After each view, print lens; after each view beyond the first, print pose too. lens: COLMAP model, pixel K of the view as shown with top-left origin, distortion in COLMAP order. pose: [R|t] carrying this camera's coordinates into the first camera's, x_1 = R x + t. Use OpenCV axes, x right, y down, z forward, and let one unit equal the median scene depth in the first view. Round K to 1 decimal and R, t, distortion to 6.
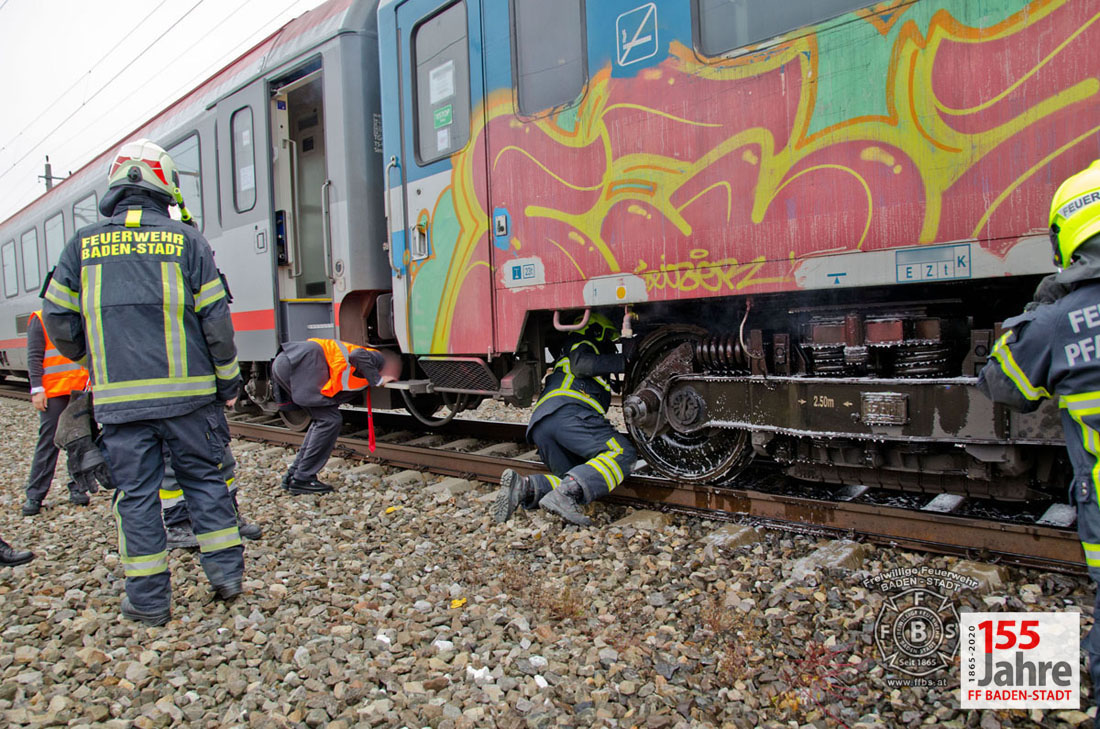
lens RADIAL K [[809.6, 0, 559.5], [0, 809.6, 380.8], [0, 0, 1]] dist [-0.123597, 0.107421]
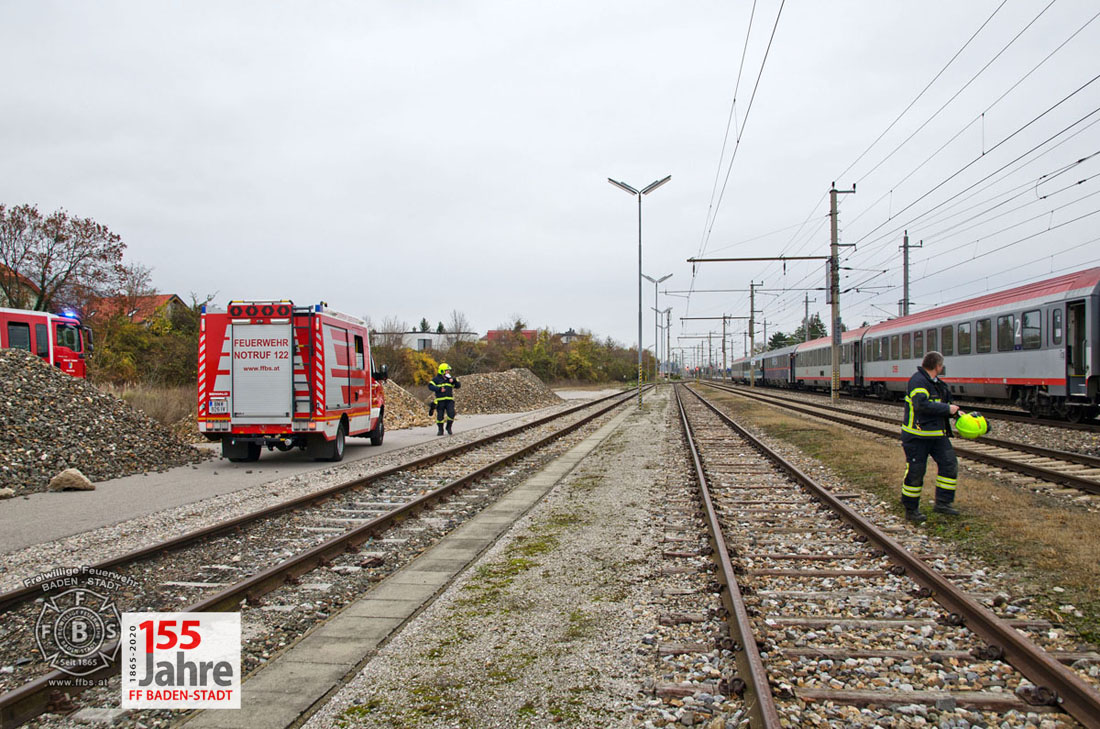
lens RADIAL K [[894.3, 0, 550.0], [0, 894.3, 364.5], [0, 0, 1]] dist [-0.004784, -0.001219]
pose [[0.617531, 0.035229, -0.785757, 1.900939], [-0.082039, 0.996432, -0.019800, 0.144739], [0.782257, 0.076690, 0.618218, -4.562375]]
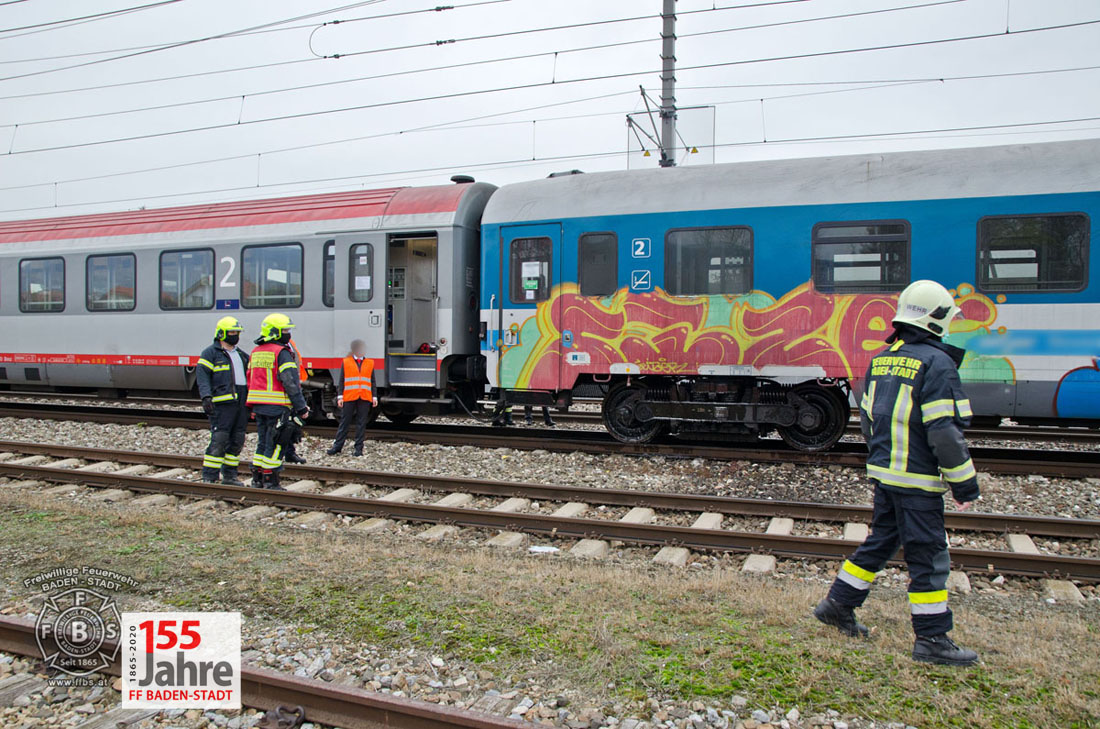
lens RADIAL K [[809.6, 0, 559.5], [0, 809.6, 380.8], [0, 0, 1]] dist [-0.123597, 0.107421]
pose [[0.905522, 0.038114, 0.422585, -1.372231], [-0.021658, 0.998811, -0.043676, 0.056339], [-0.423747, 0.030398, 0.905270, -1.476461]]
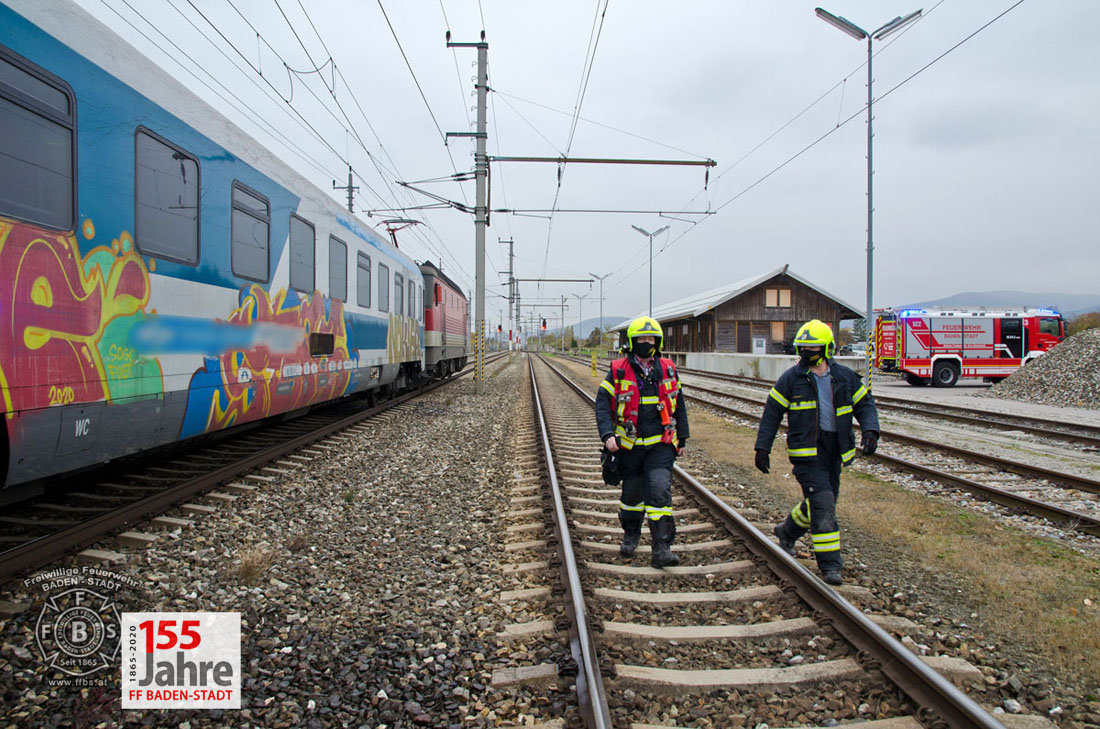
lens RADIAL K [[809.6, 0, 559.5], [0, 809.6, 380.8], [0, 0, 1]] dist [-0.123597, 0.107421]
pose [[-0.747356, 0.012669, 0.664302, -0.710626], [0.069901, 0.995769, 0.059649, -0.147062], [-0.660736, 0.091014, -0.745080, 0.806991]]
